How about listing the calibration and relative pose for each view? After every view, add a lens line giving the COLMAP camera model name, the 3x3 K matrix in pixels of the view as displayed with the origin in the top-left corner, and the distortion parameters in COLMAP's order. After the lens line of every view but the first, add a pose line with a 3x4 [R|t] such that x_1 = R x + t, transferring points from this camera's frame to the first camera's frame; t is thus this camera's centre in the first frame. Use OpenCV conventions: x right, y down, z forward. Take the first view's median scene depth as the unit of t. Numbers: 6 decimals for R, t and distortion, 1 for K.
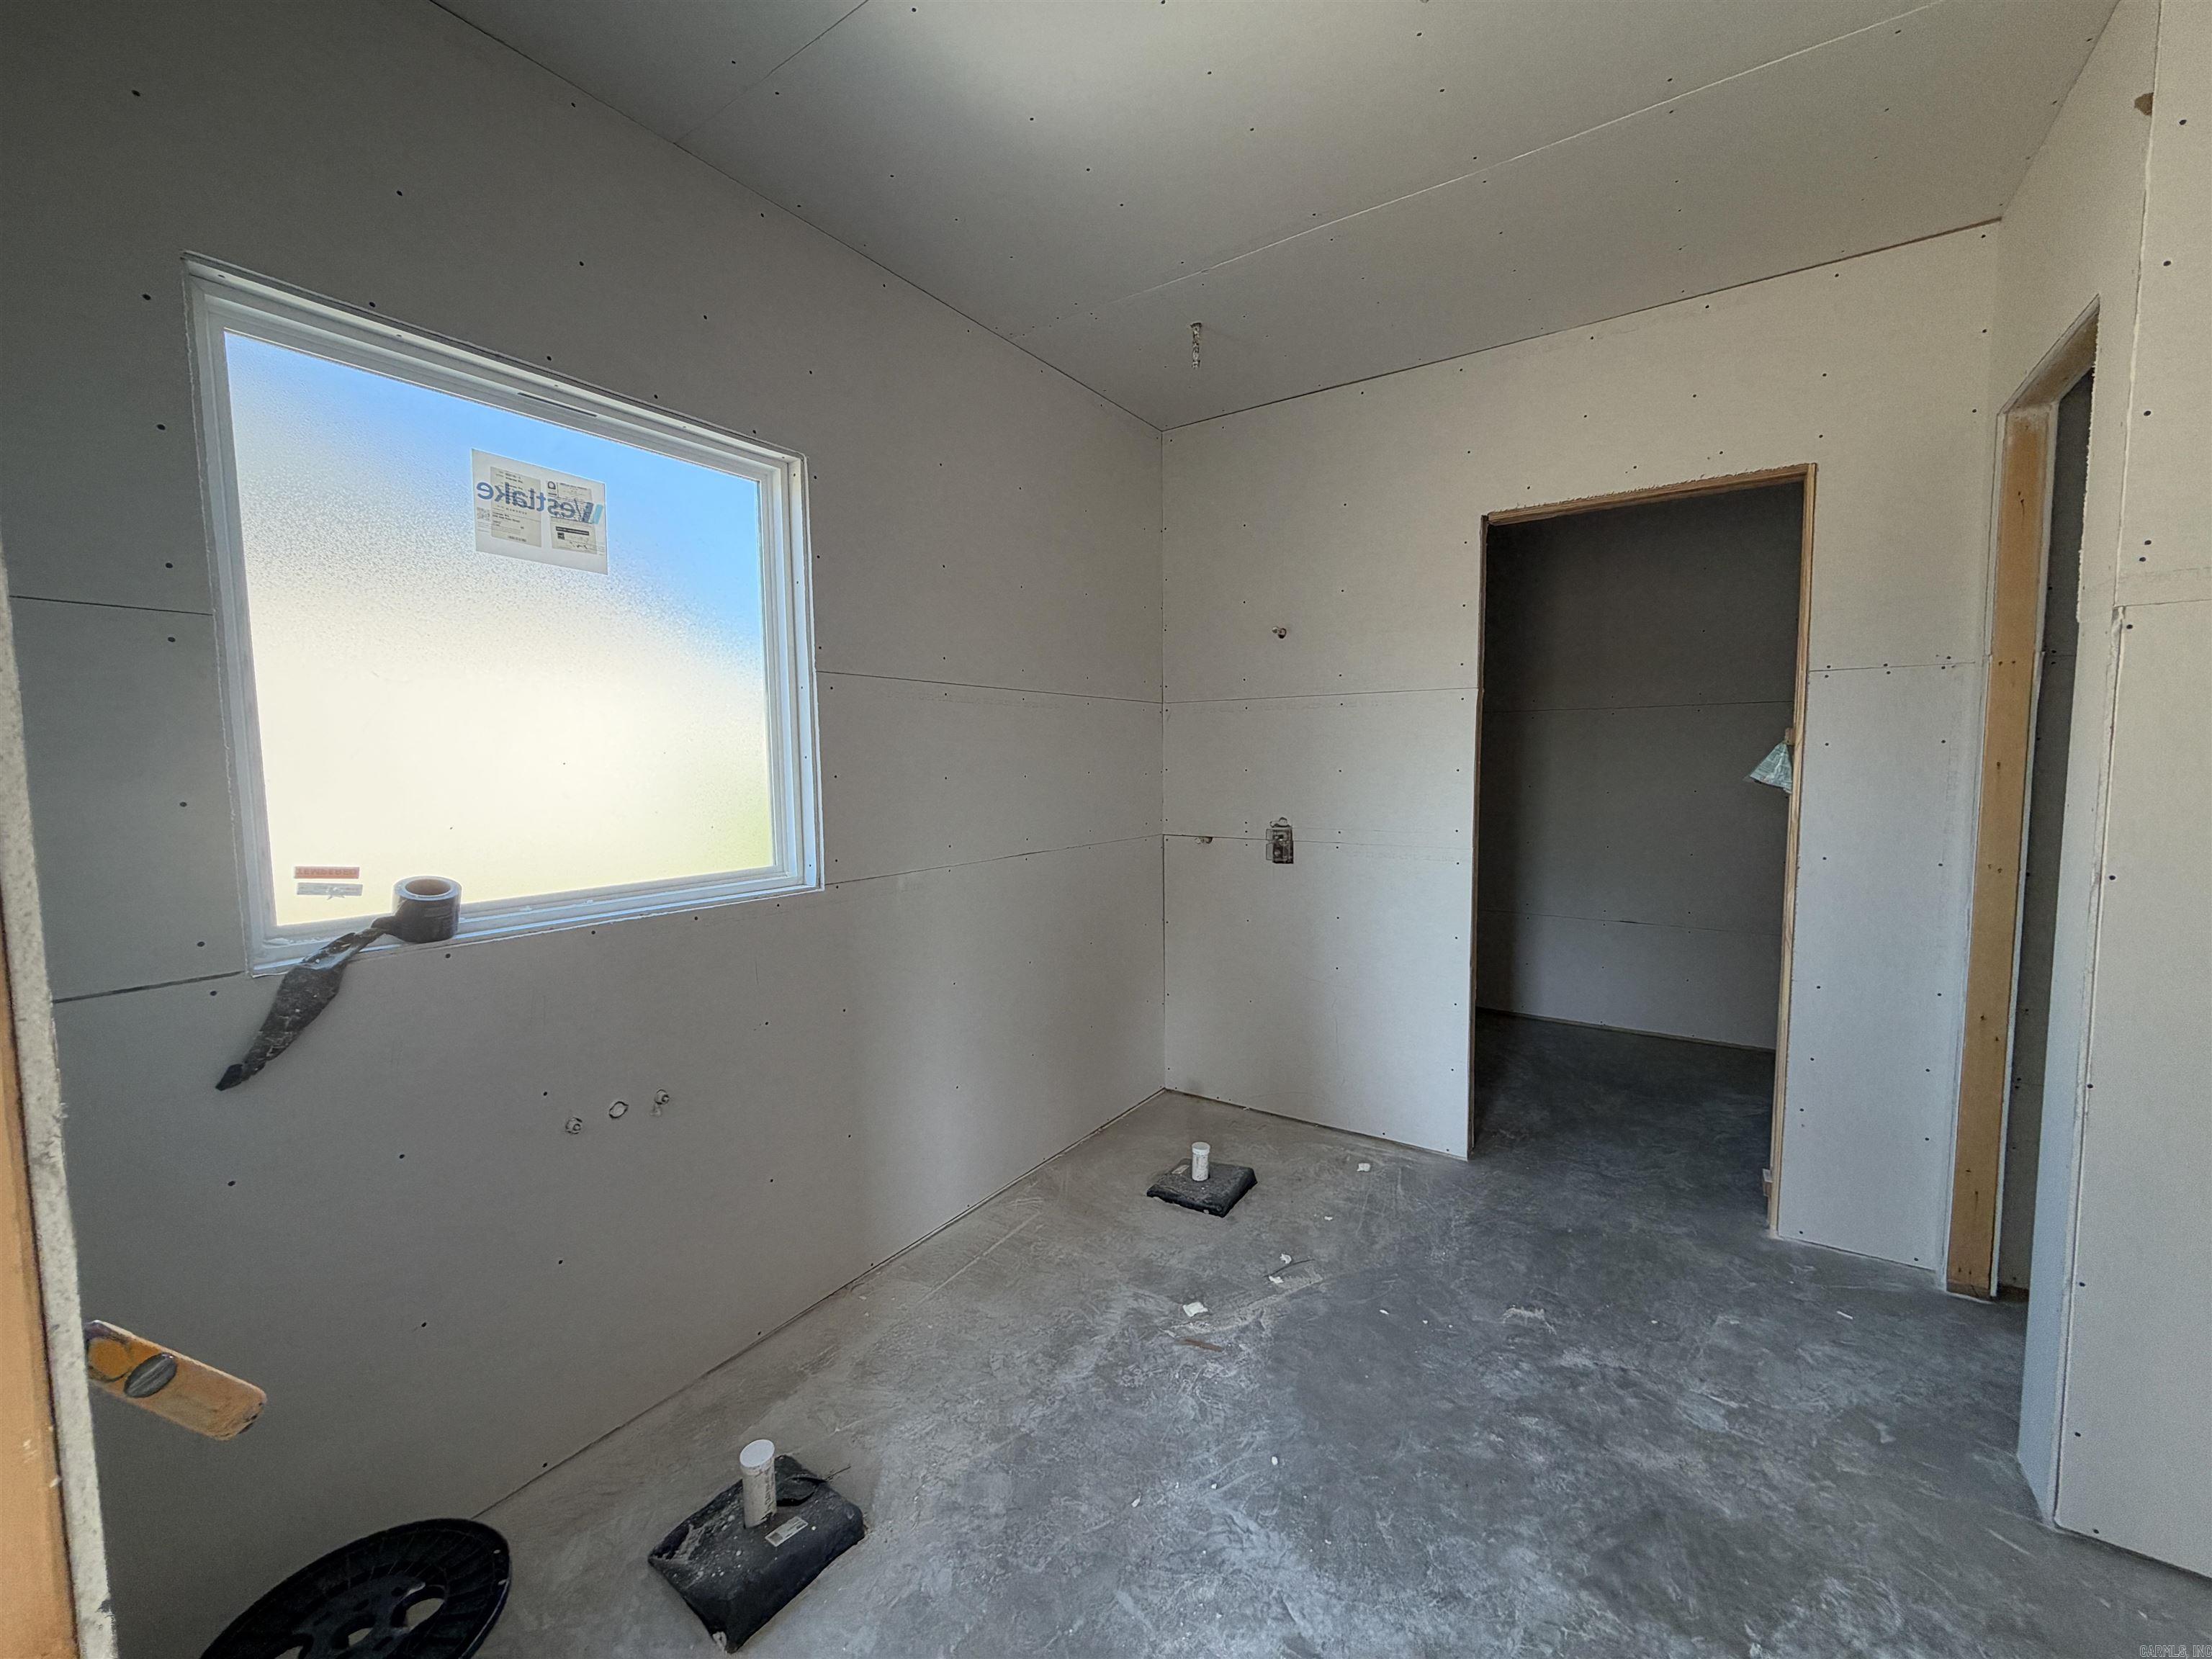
lens RADIAL K [[879.5, 0, 1104.0], [0, 879.5, 831.7], [0, 0, 1]] dist [0.000969, -0.000049]
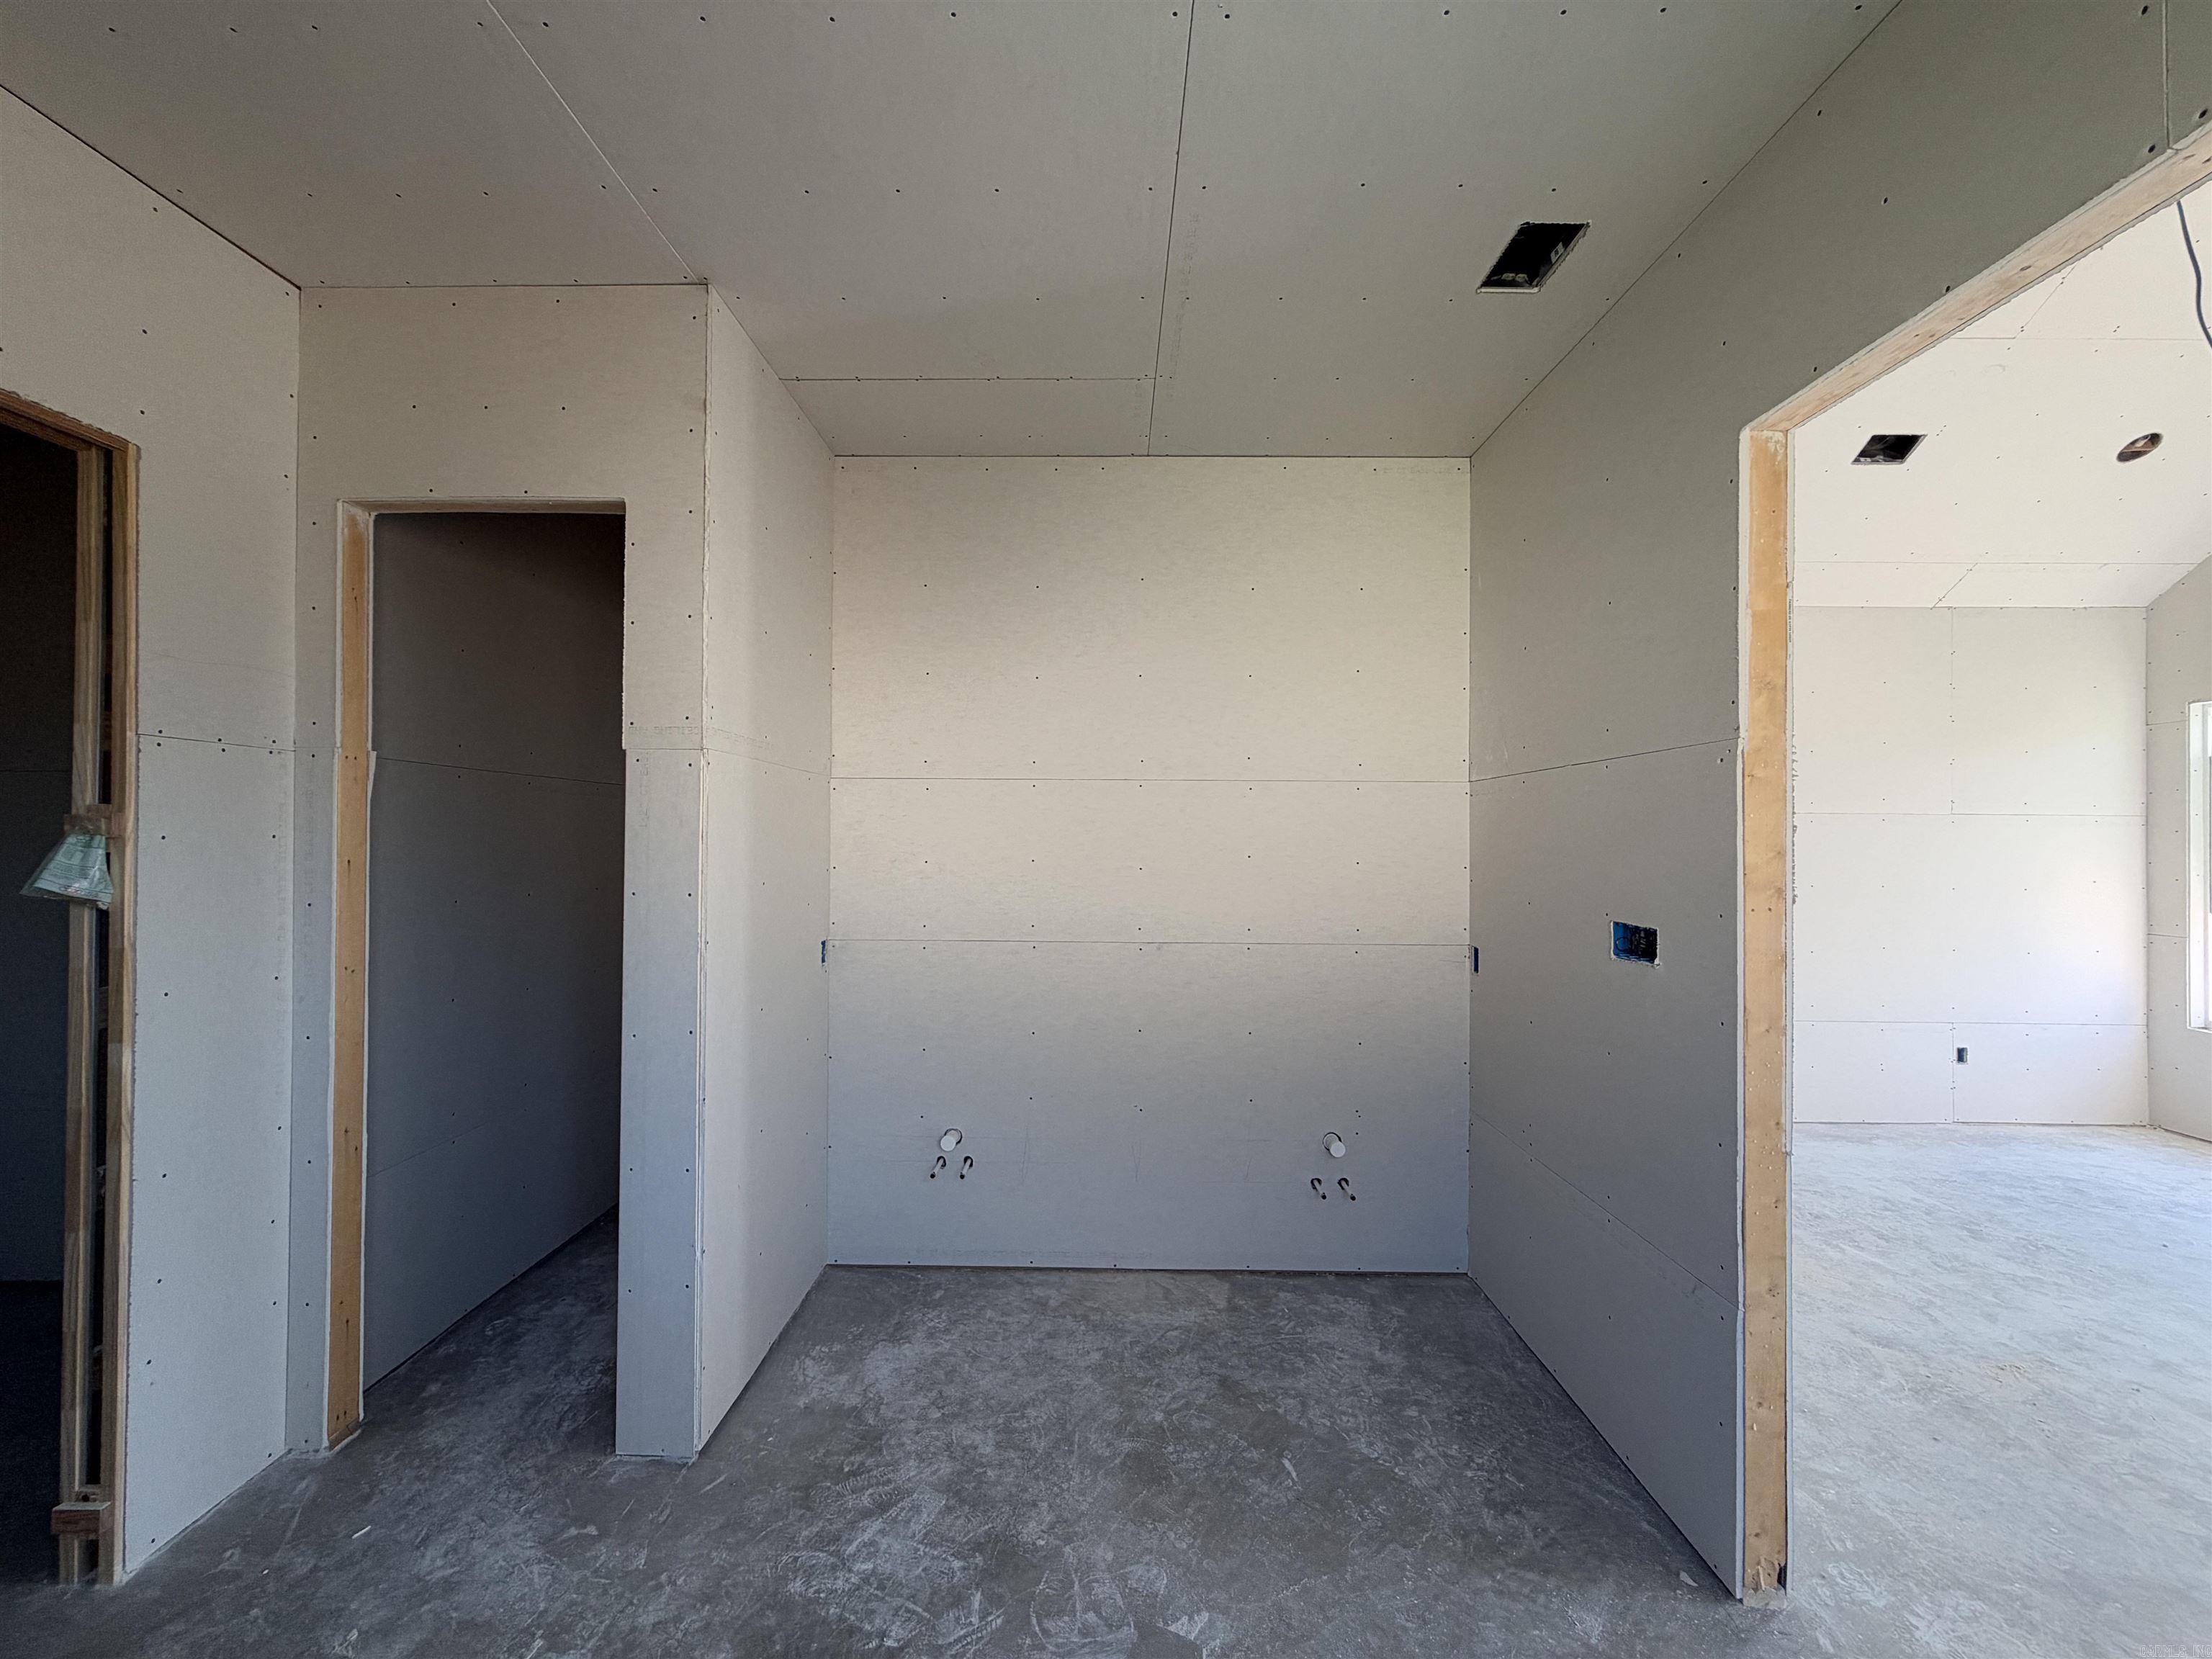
lens RADIAL K [[879.5, 0, 1100.0], [0, 879.5, 828.3], [0, 0, 1]] dist [0.000969, -0.000049]
pose [[-0.557955, 0.012735, 0.829773, -0.274133], [0.061046, 0.997803, 0.025734, -0.101100], [-0.827623, 0.065013, -0.557507, 0.983857]]
